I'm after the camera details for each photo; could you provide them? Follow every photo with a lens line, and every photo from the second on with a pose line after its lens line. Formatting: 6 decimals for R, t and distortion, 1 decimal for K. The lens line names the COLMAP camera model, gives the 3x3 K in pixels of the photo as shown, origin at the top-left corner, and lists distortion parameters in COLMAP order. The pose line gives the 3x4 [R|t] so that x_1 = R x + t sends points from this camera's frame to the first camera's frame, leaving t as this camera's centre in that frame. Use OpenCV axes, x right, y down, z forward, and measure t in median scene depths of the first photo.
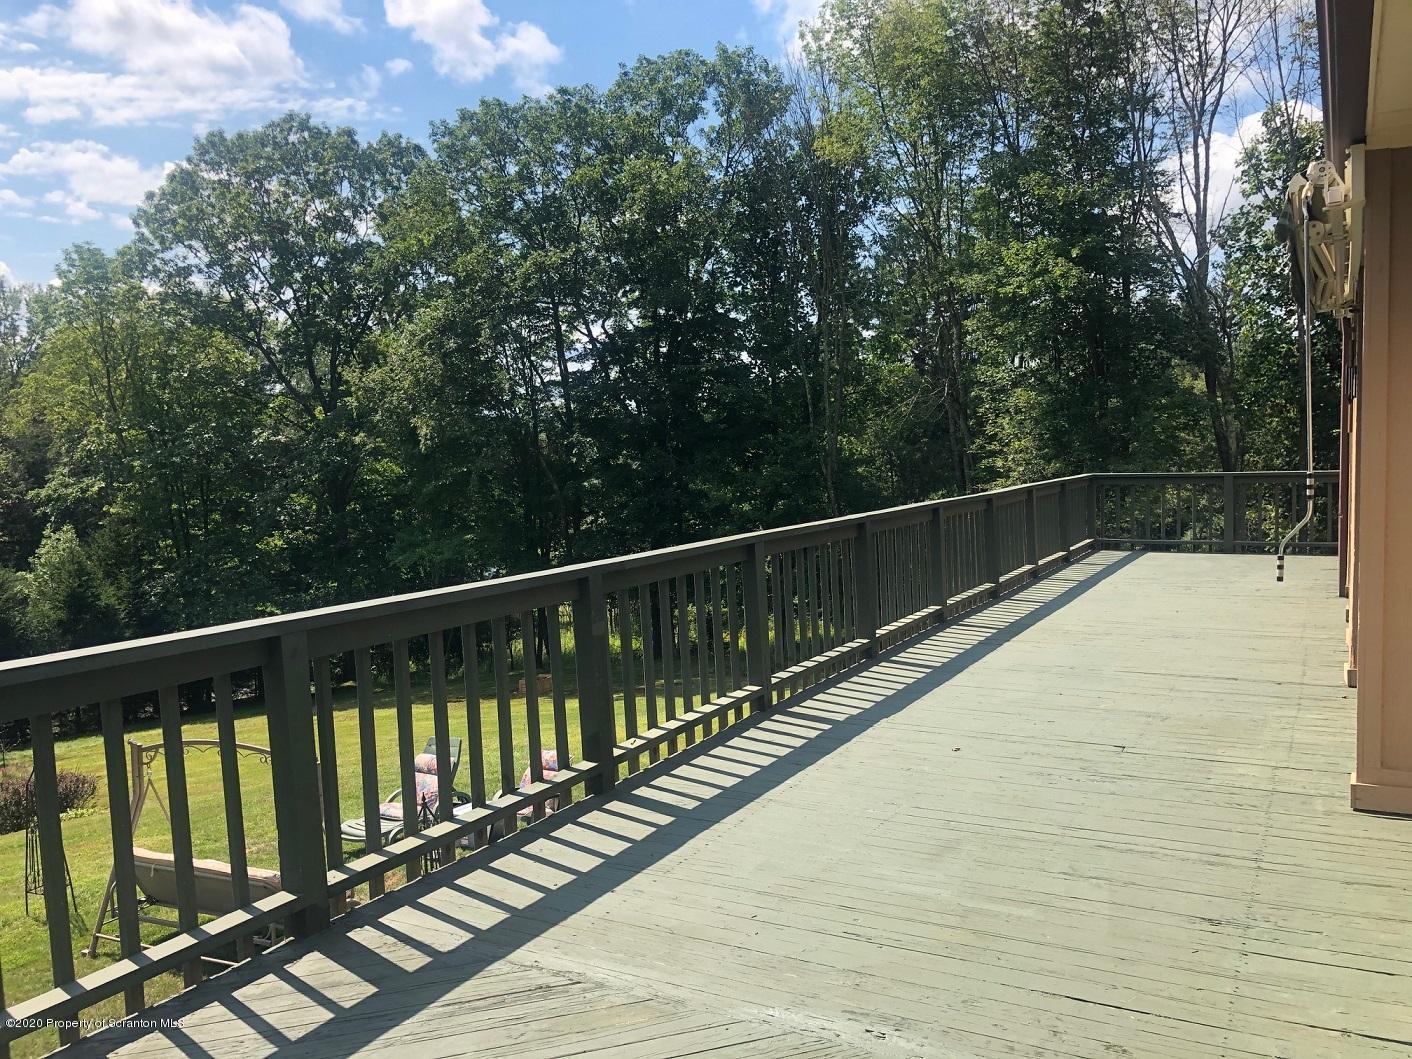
lens RADIAL K [[1173.6, 0, 700.4], [0, 1173.6, 530.0], [0, 0, 1]] dist [0.031985, -0.026092]
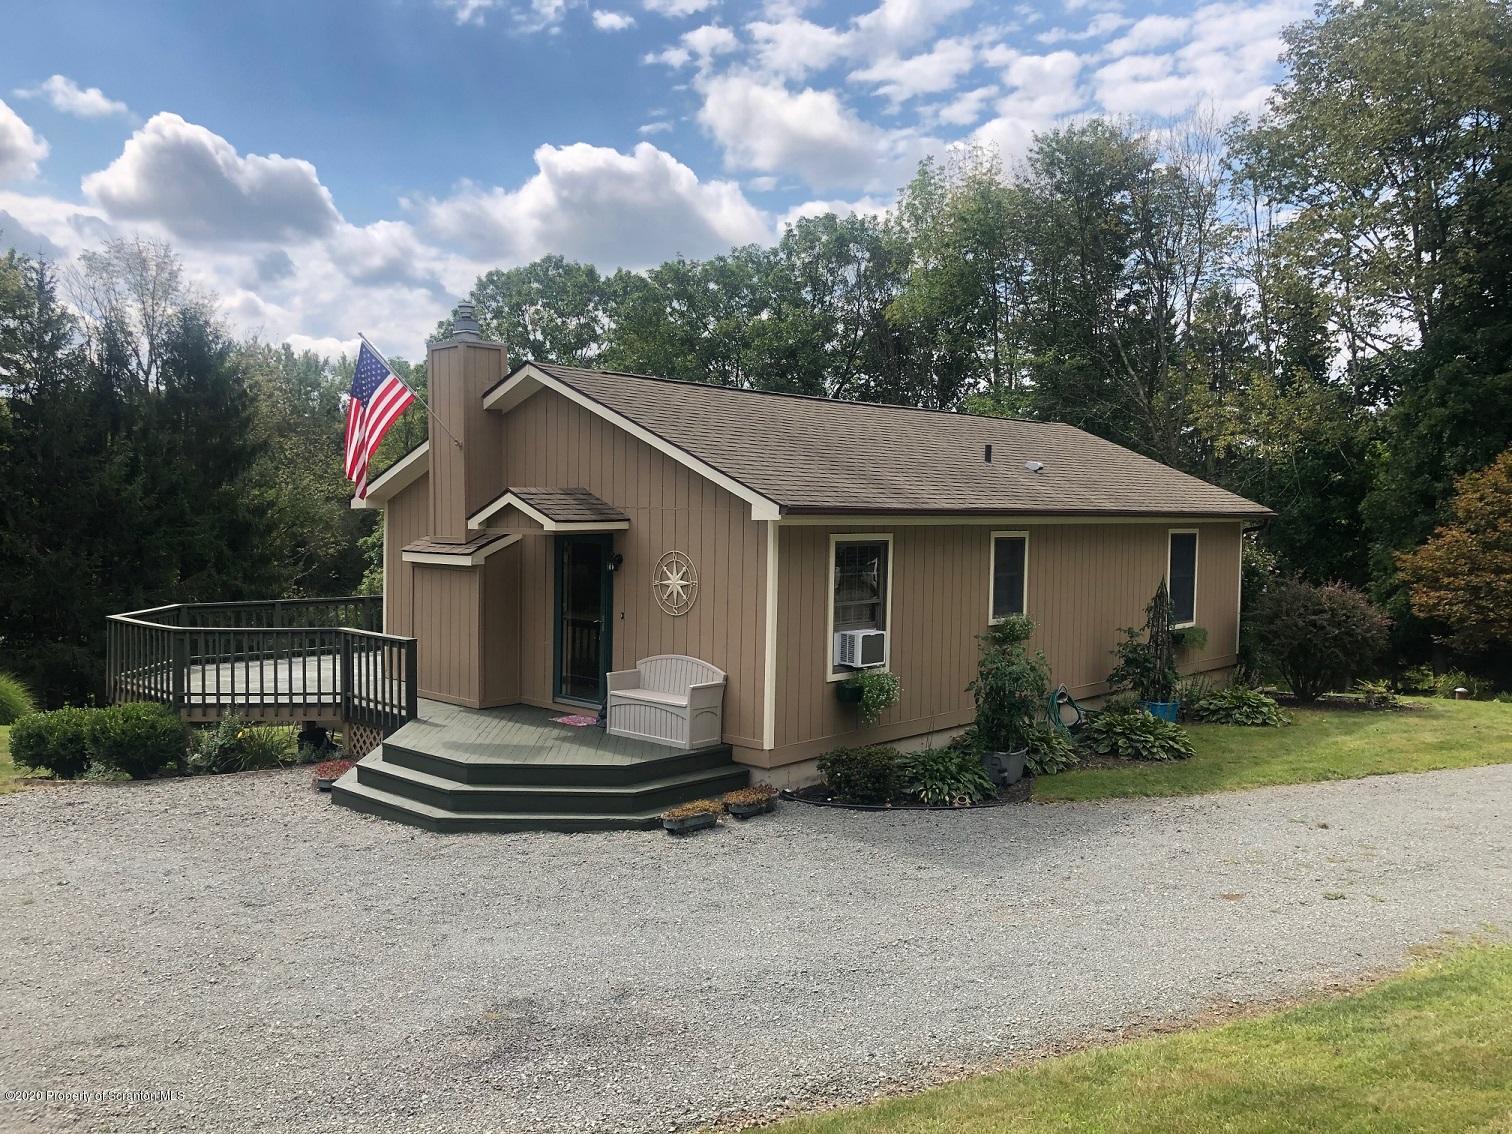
lens RADIAL K [[1256.7, 0, 764.9], [0, 1256.7, 577.2], [0, 0, 1]] dist [0.031985, -0.026092]
pose [[0.973208, 0.048259, -0.224803, 0.218057], [-0.051072, 0.998672, -0.006711, -0.007993], [0.224181, 0.018012, 0.974381, -0.290135]]
